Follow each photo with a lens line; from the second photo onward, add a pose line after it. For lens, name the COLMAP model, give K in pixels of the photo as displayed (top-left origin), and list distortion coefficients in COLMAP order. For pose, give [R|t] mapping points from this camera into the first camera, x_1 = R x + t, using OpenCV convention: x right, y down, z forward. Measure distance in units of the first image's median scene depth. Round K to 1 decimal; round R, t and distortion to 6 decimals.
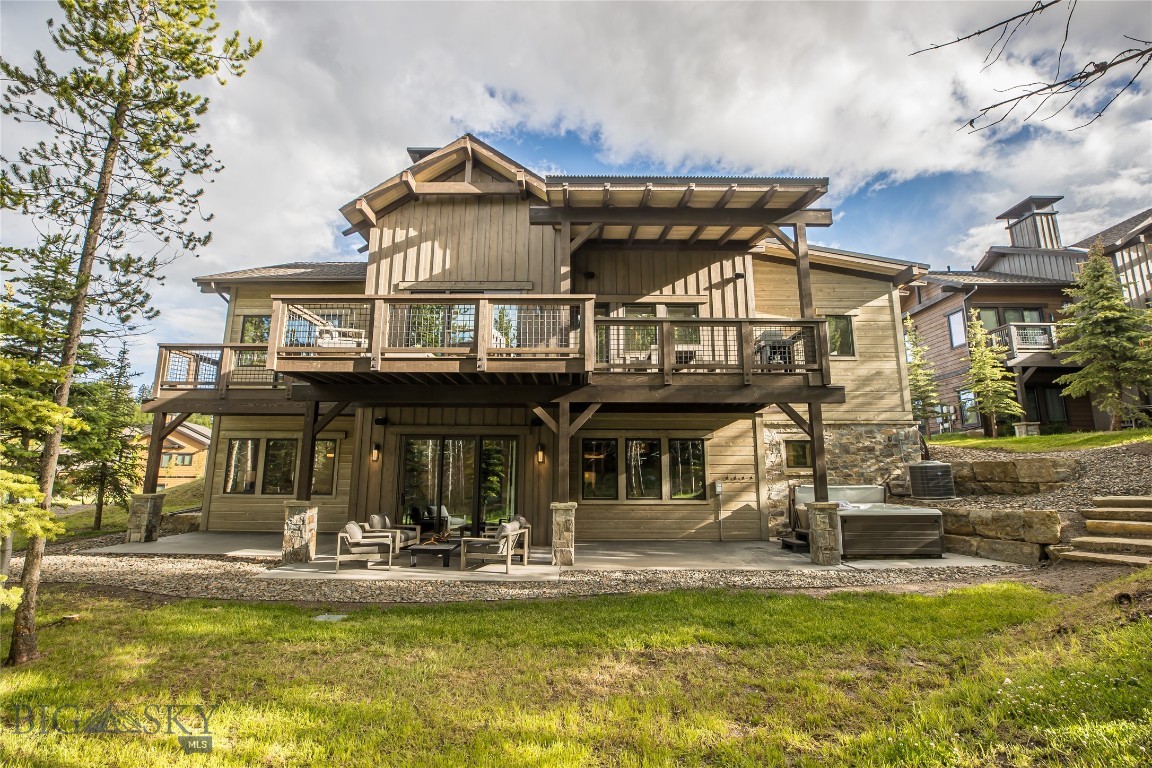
lens RADIAL K [[534.0, 0, 578.4], [0, 534.0, 379.9], [0, 0, 1]] dist [-0.018403, 0.000749]
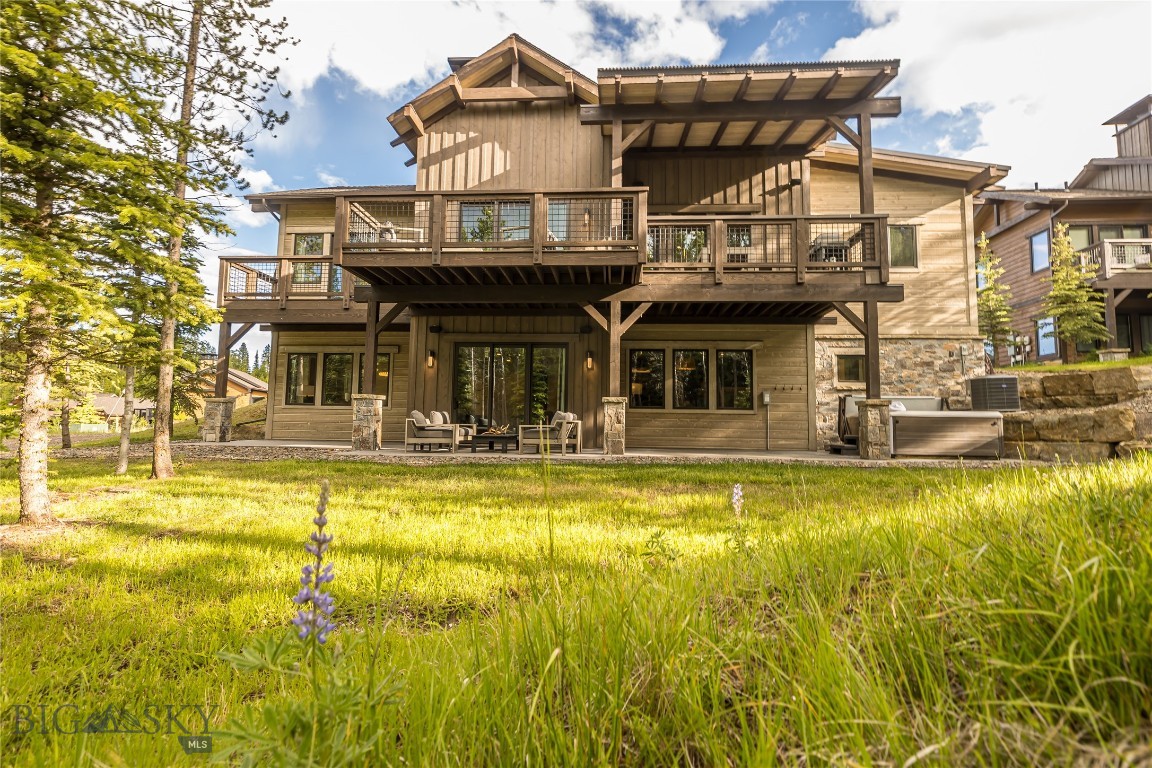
lens RADIAL K [[553.4, 0, 576.0], [0, 553.4, 384.0], [0, 0, 1]] dist [0.010304, 0.000700]
pose [[0.997496, 0.007244, -0.070349, -0.019840], [-0.000710, 0.995715, 0.092471, 0.078345], [0.070717, -0.092190, 0.993227, -0.054880]]
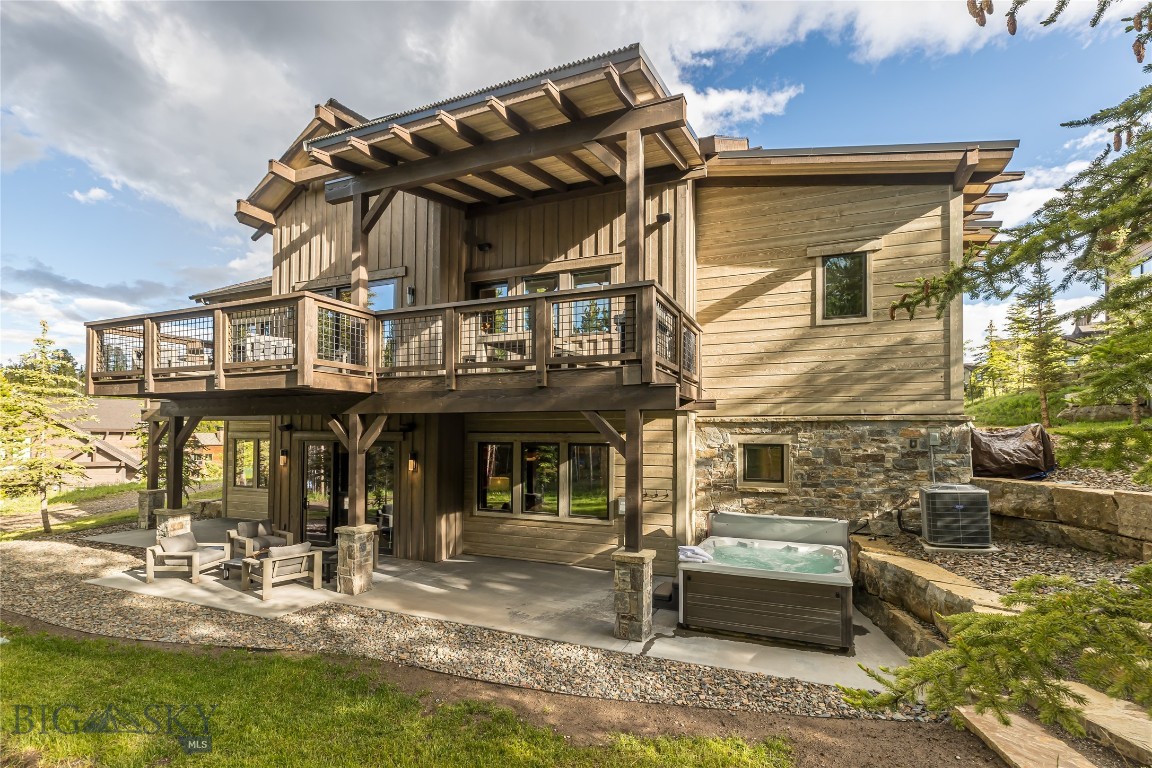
lens RADIAL K [[532.9, 0, 575.8], [0, 532.9, 433.9], [0, 0, 1]] dist [0.001730, 0.000325]
pose [[0.915267, 0.002759, -0.402839, 0.507366], [0.063668, 0.986418, 0.151412, -0.026866], [0.397786, -0.164231, 0.902660, 0.271440]]
